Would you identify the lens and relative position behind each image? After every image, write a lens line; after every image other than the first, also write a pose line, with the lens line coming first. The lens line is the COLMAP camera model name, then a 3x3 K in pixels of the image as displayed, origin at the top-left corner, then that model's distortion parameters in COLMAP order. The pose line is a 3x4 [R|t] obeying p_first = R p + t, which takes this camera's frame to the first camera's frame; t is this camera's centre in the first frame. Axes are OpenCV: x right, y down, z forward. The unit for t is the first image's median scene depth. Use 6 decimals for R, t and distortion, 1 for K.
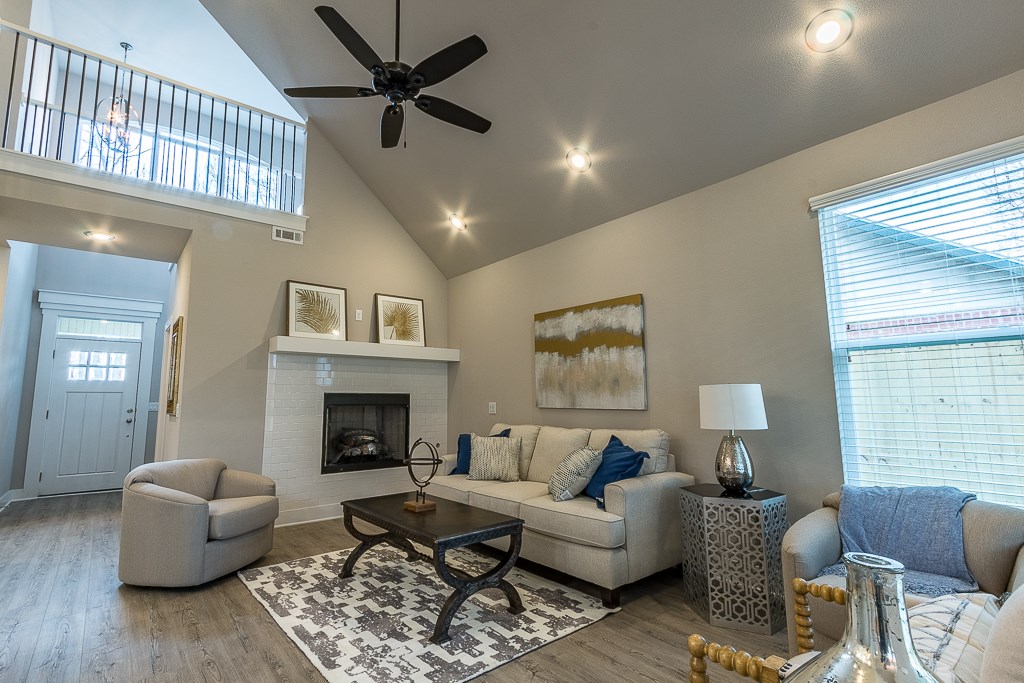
lens RADIAL K [[473.6, 0, 503.5], [0, 473.6, 344.3], [0, 0, 1]] dist [-0.000550, -0.002581]
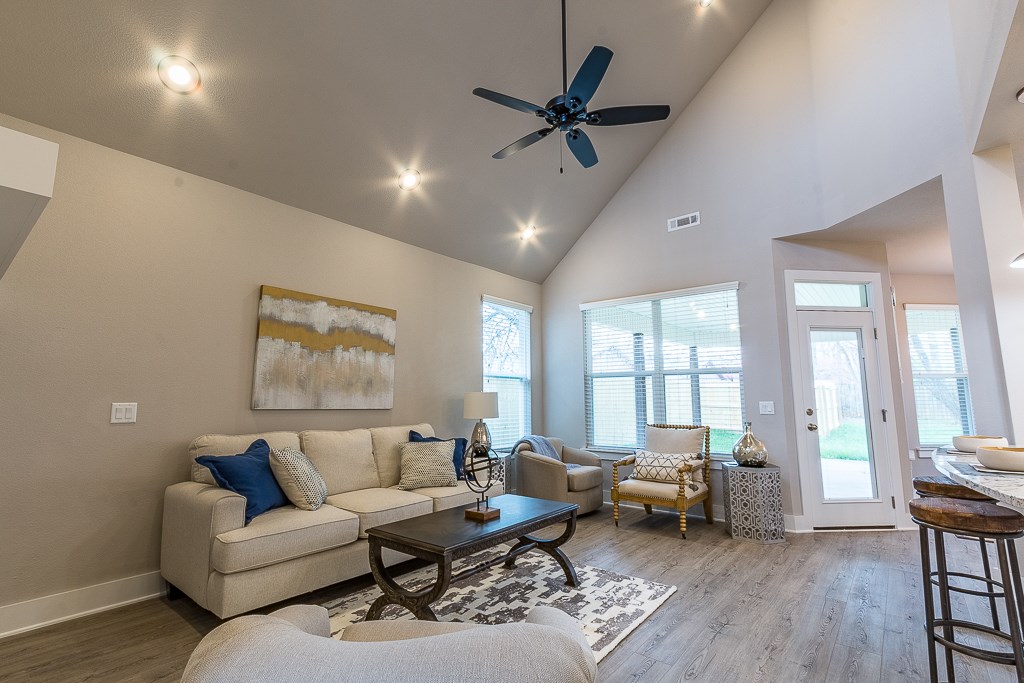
lens RADIAL K [[473.6, 0, 498.4], [0, 473.6, 340.6], [0, 0, 1]] dist [-0.000550, -0.002581]
pose [[-0.170144, 0.129900, 0.976820, -0.916799], [-0.113190, 0.982136, -0.150322, 0.118821], [-0.978897, -0.136142, -0.152402, 0.940315]]
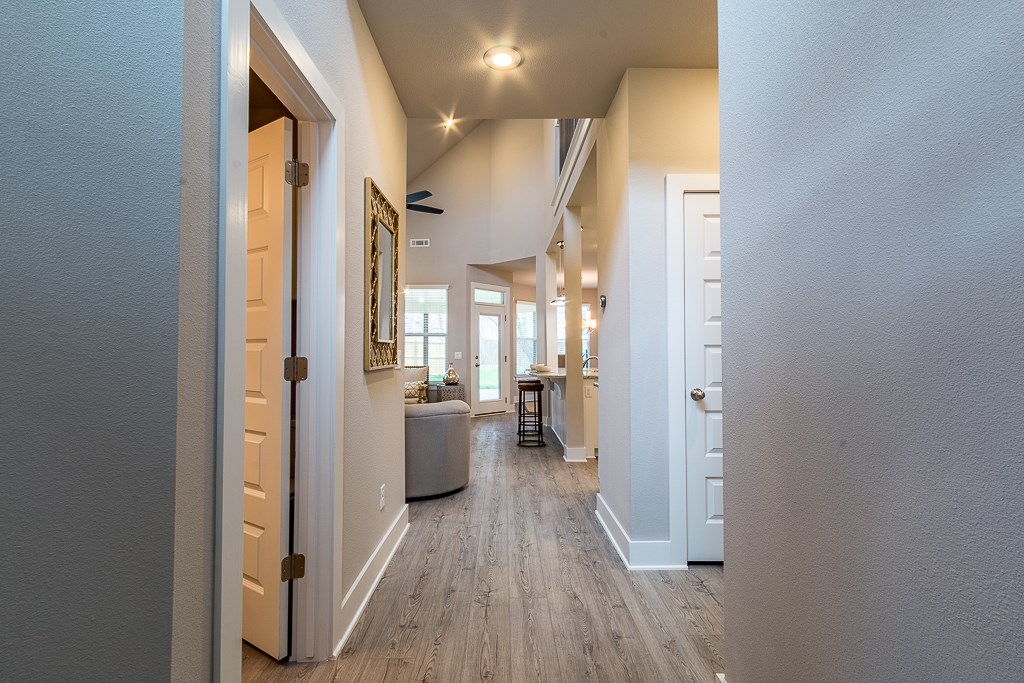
lens RADIAL K [[473.6, 0, 511.3], [0, 473.6, 340.8], [0, 0, 1]] dist [-0.000550, -0.002581]
pose [[-0.778877, 0.023185, 0.626748, -1.444764], [-0.065149, 0.990919, -0.117619, 0.209017], [-0.623784, -0.132443, -0.770294, 1.653015]]
